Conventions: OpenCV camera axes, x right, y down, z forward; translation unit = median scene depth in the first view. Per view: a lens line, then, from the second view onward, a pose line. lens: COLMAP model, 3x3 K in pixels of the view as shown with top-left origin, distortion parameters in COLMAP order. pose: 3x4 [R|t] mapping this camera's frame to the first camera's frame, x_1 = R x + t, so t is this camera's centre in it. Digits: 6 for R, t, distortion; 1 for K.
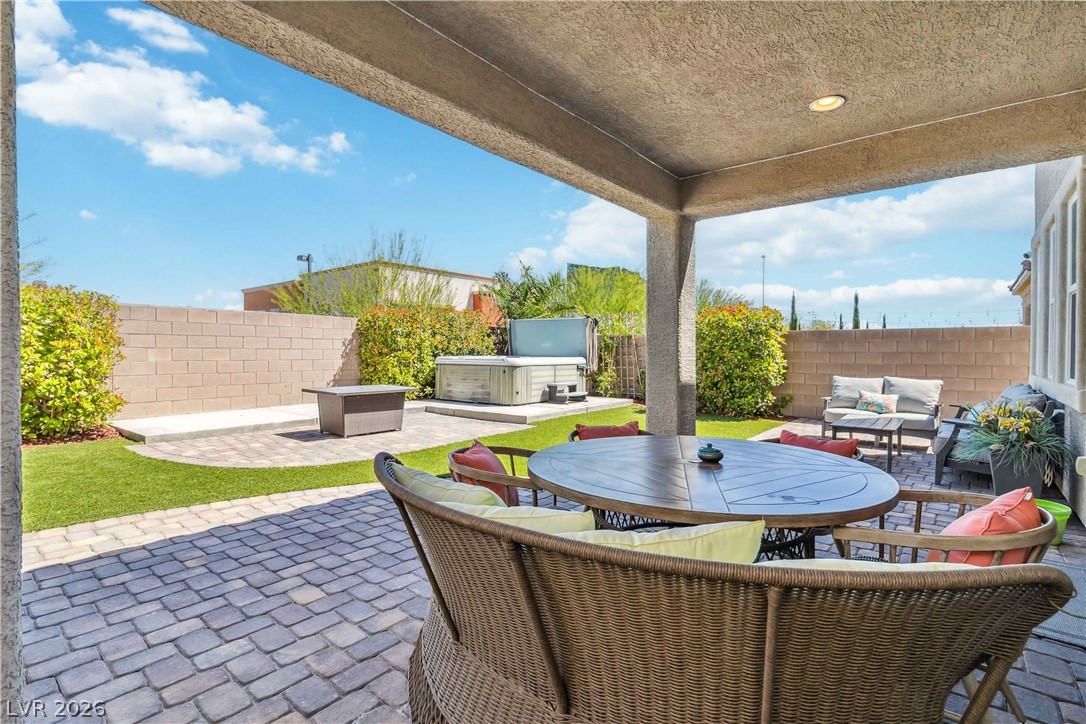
lens RADIAL K [[511.9, 0, 545.8], [0, 511.9, 354.4], [0, 0, 1]] dist [0.003127, 0.000078]
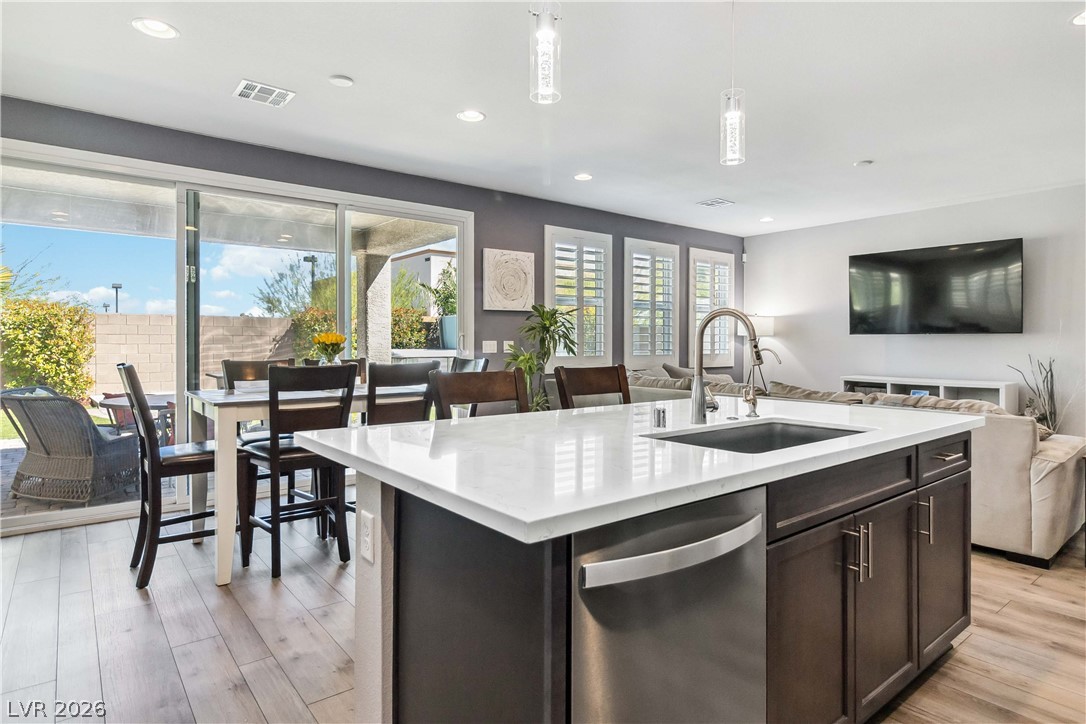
lens RADIAL K [[592.6, 0, 532.8], [0, 592.6, 341.1], [0, 0, 1]] dist [0.003092, 0.001431]
pose [[0.977373, -0.004206, -0.211480, 0.646626], [0.002580, 0.999965, -0.007965, -0.004396], [0.211506, 0.007240, 0.977350, -0.334826]]
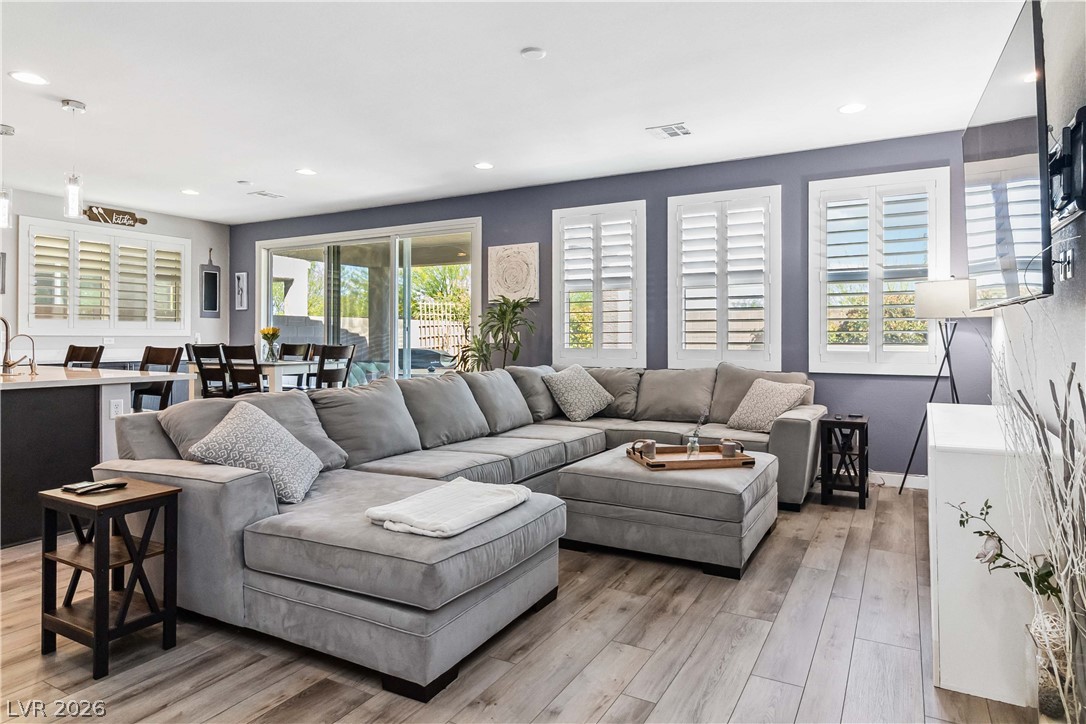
lens RADIAL K [[638.0, 0, 546.8], [0, 638.0, 332.8], [0, 0, 1]] dist [-0.009936, -0.002130]
pose [[0.189692, -0.016838, -0.981699, 1.285300], [-0.007953, 0.999794, -0.018686, 0.005710], [0.981811, 0.011352, 0.189519, 0.276790]]
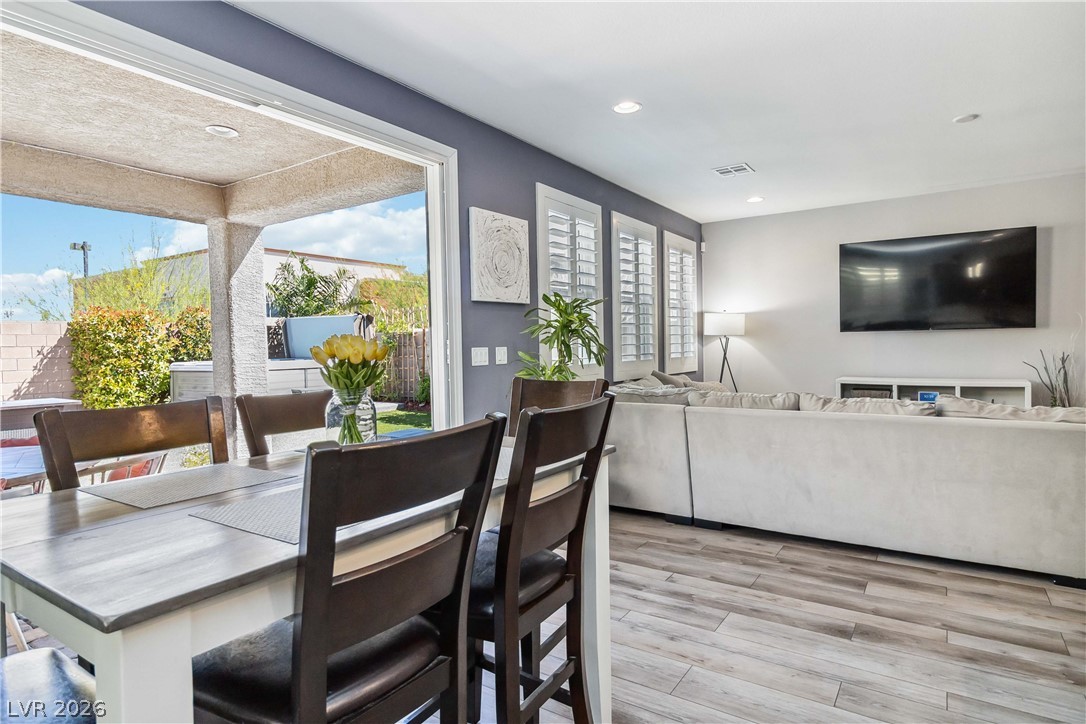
lens RADIAL K [[592.6, 0, 537.8], [0, 592.6, 352.7], [0, 0, 1]] dist [0.003092, 0.001431]
pose [[0.994769, -0.025043, 0.099037, 0.438462], [0.024227, 0.999662, 0.009440, -0.009844], [-0.099240, -0.006991, 0.995039, -0.120547]]
